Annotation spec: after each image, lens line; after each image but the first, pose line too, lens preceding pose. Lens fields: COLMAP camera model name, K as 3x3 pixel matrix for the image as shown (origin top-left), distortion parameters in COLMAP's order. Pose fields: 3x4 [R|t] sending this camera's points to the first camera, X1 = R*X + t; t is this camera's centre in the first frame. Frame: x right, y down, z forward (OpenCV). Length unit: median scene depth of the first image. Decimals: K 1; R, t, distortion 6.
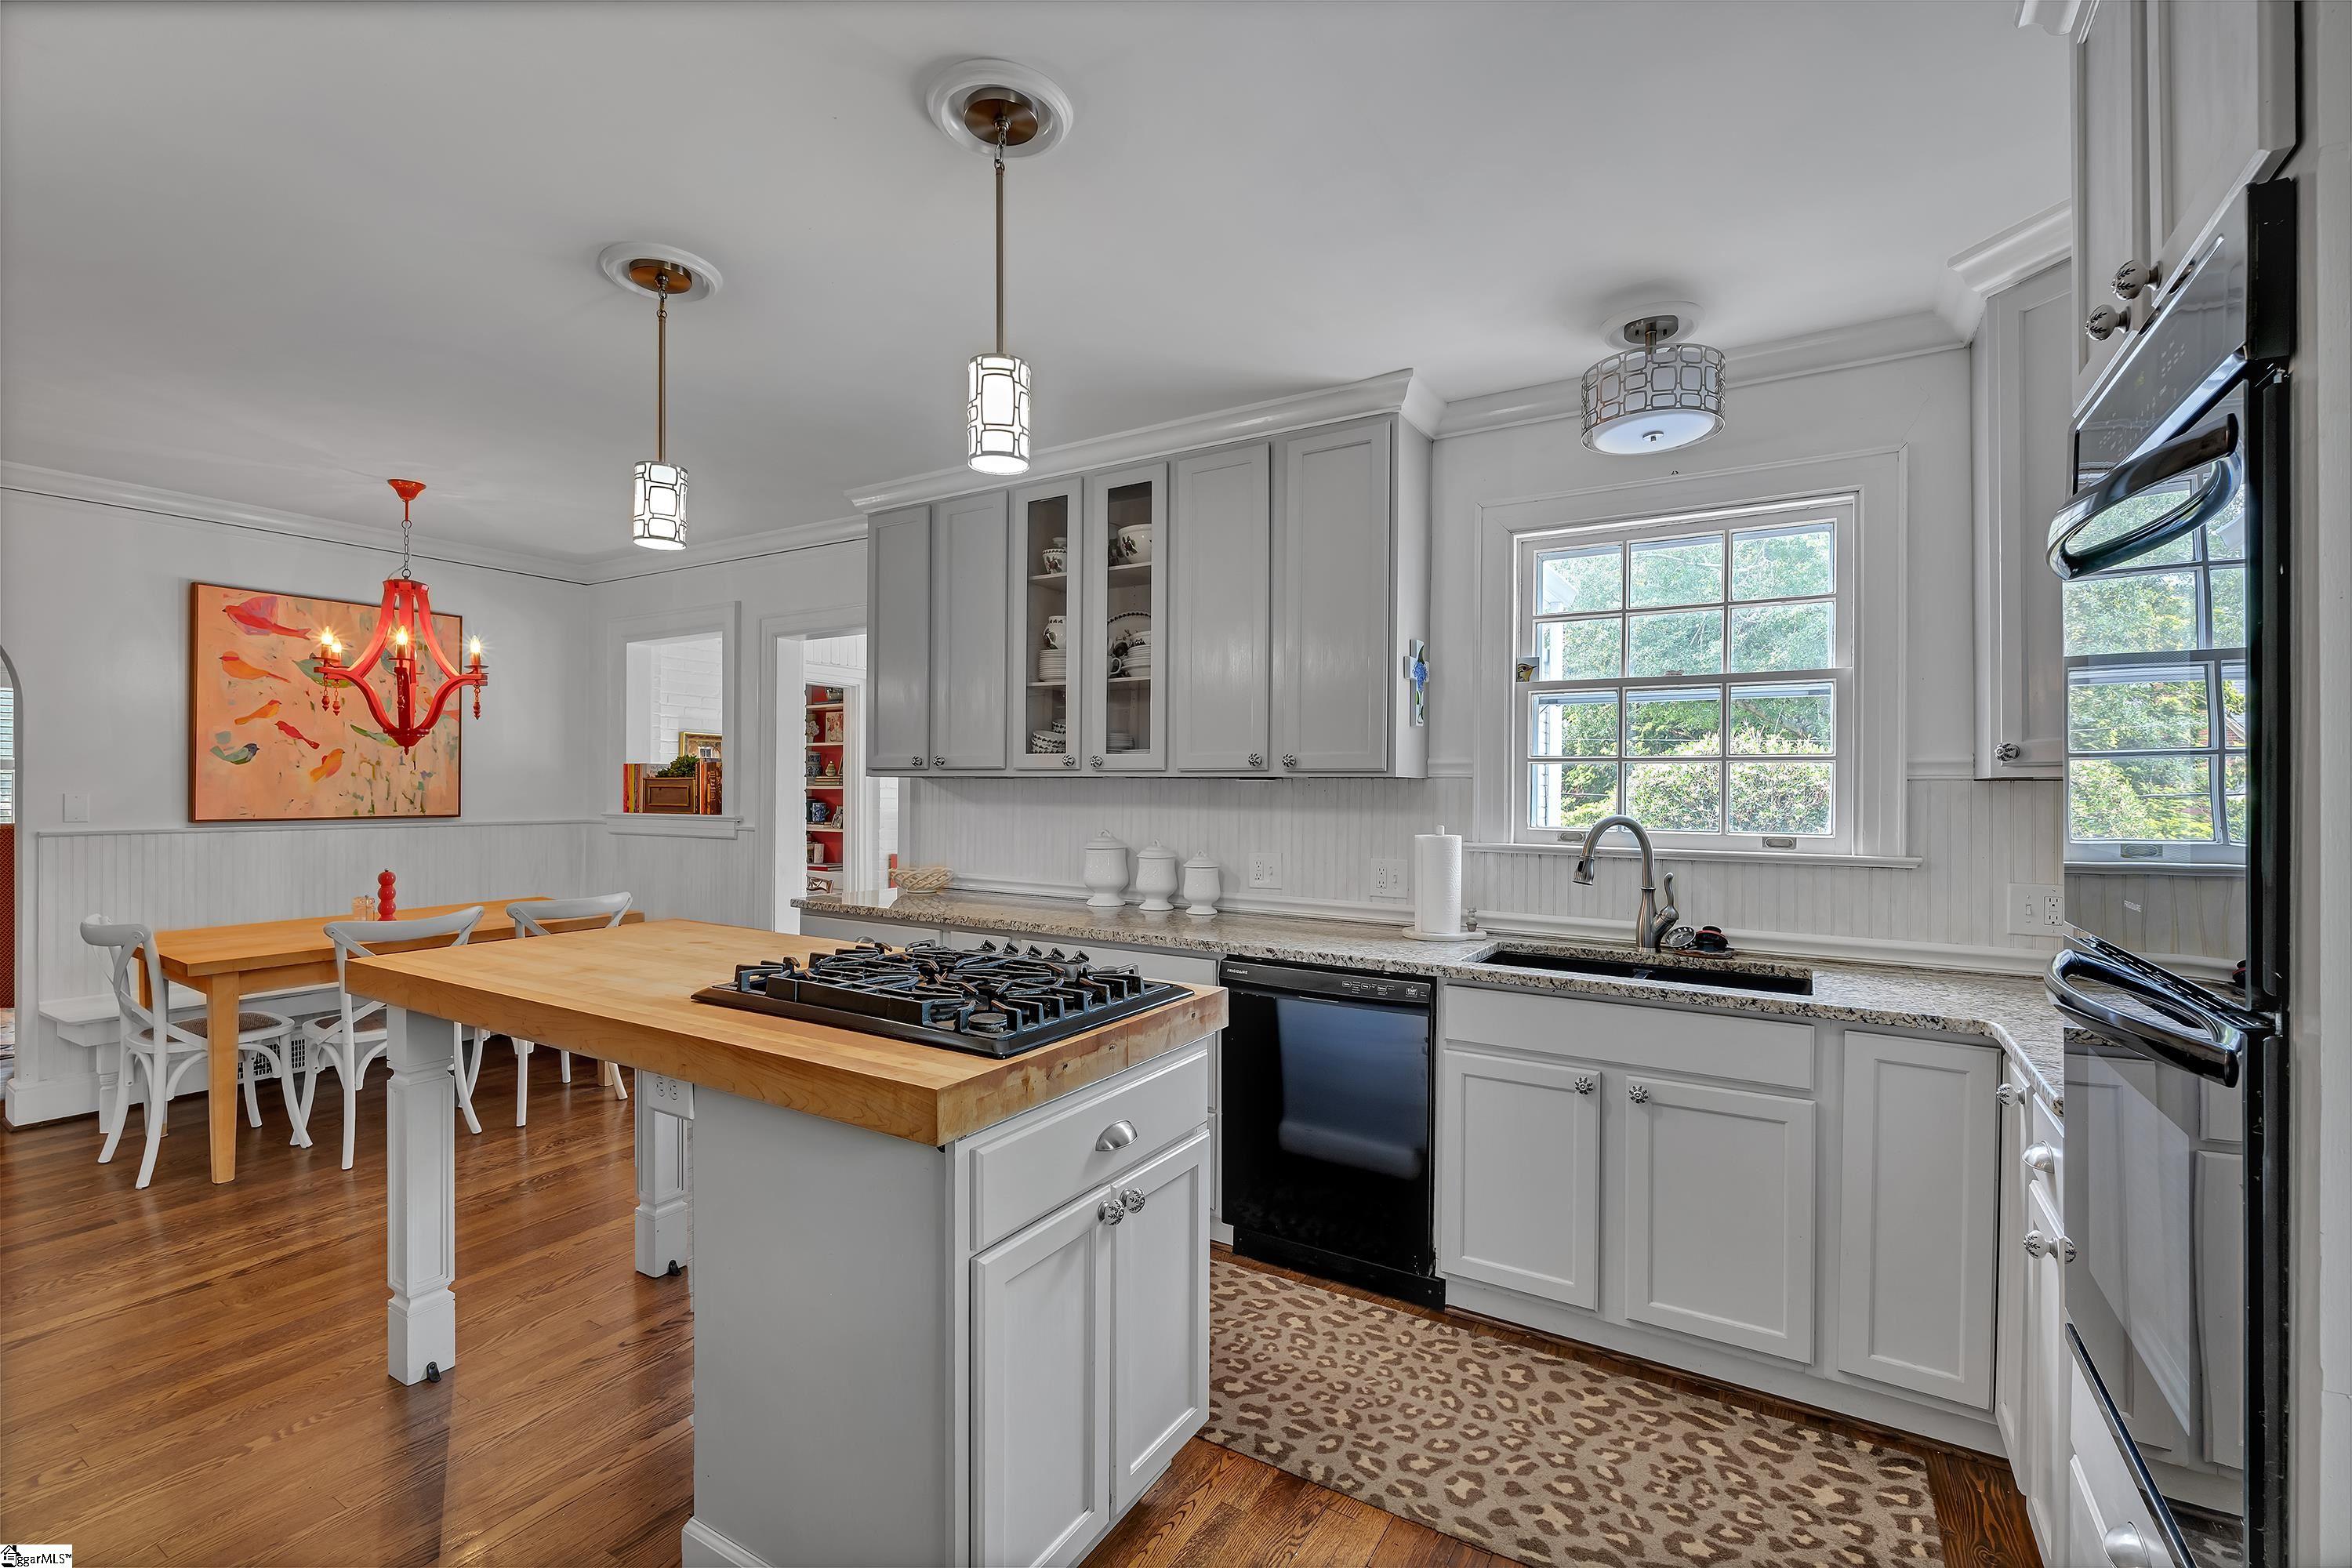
lens RADIAL K [[1020.8, 0, 1172.9], [0, 1020.8, 785.8], [0, 0, 1]] dist [-0.005497, -0.000110]
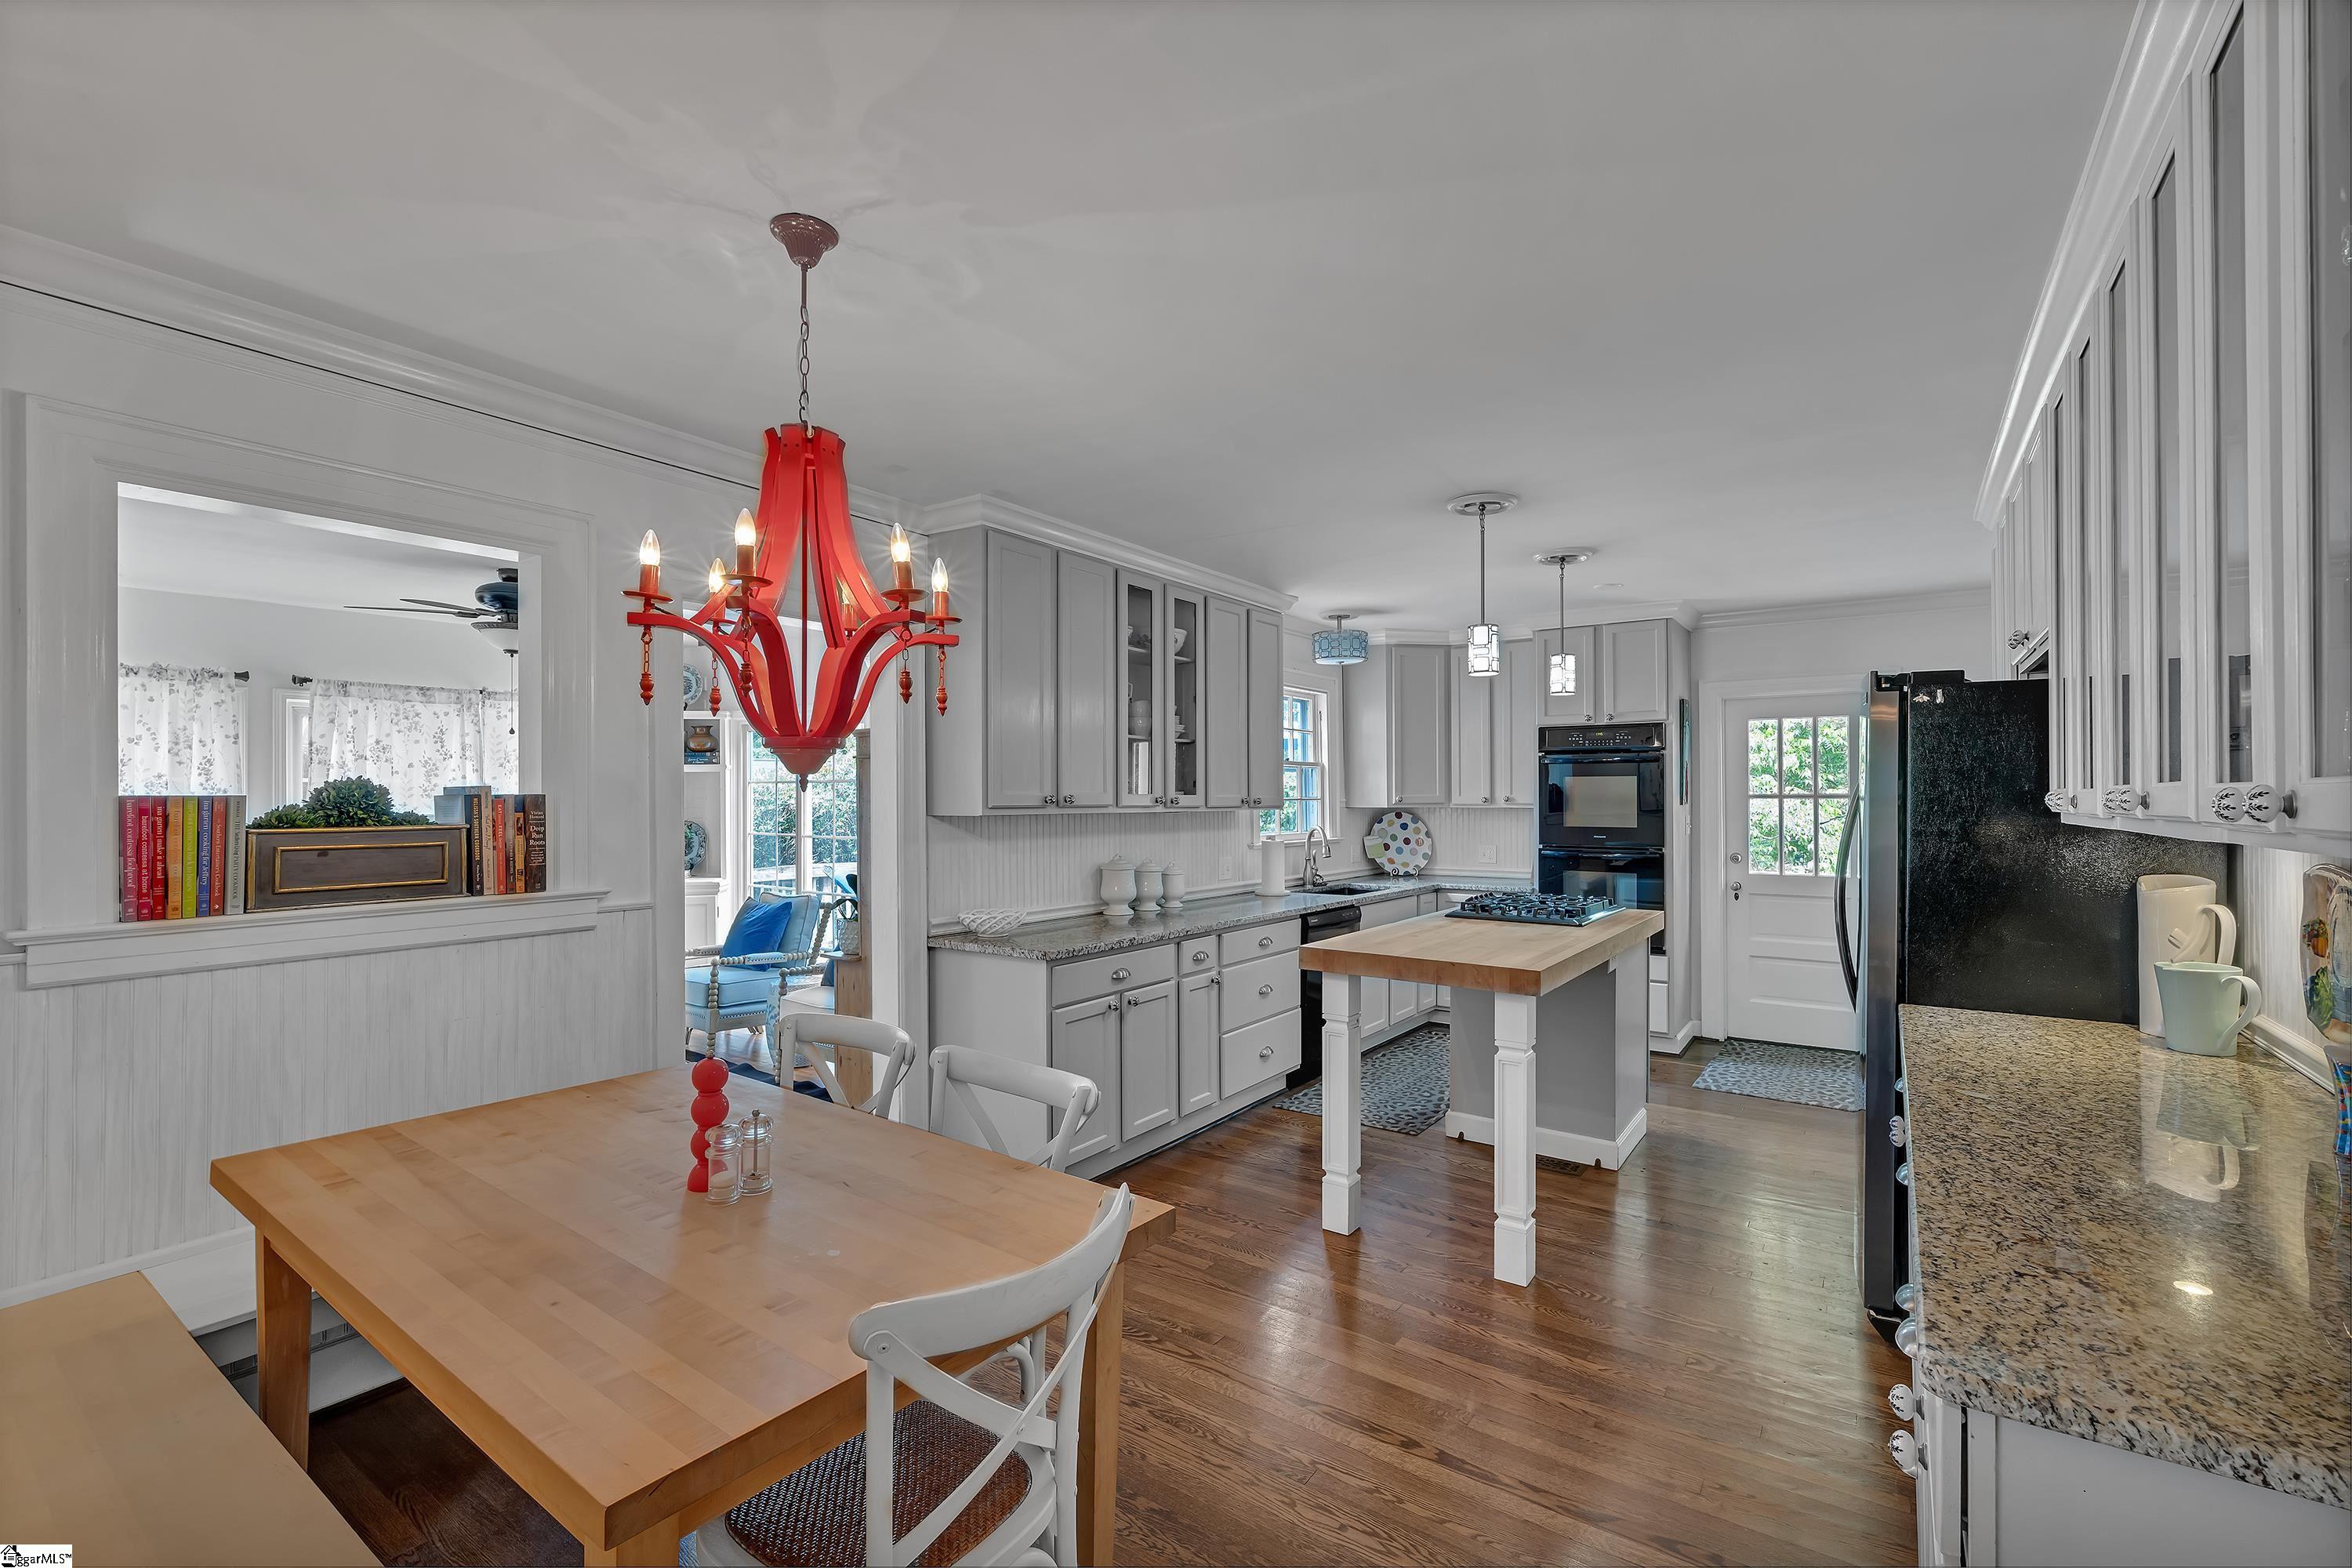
lens RADIAL K [[1020.8, 0, 1172.9], [0, 1020.8, 785.8], [0, 0, 1]] dist [-0.005497, -0.000110]
pose [[0.061398, 0.005635, 0.998097, -1.129808], [-0.000210, 0.999984, -0.005633, -0.029264], [-0.998113, 0.000136, 0.061398, 0.741052]]
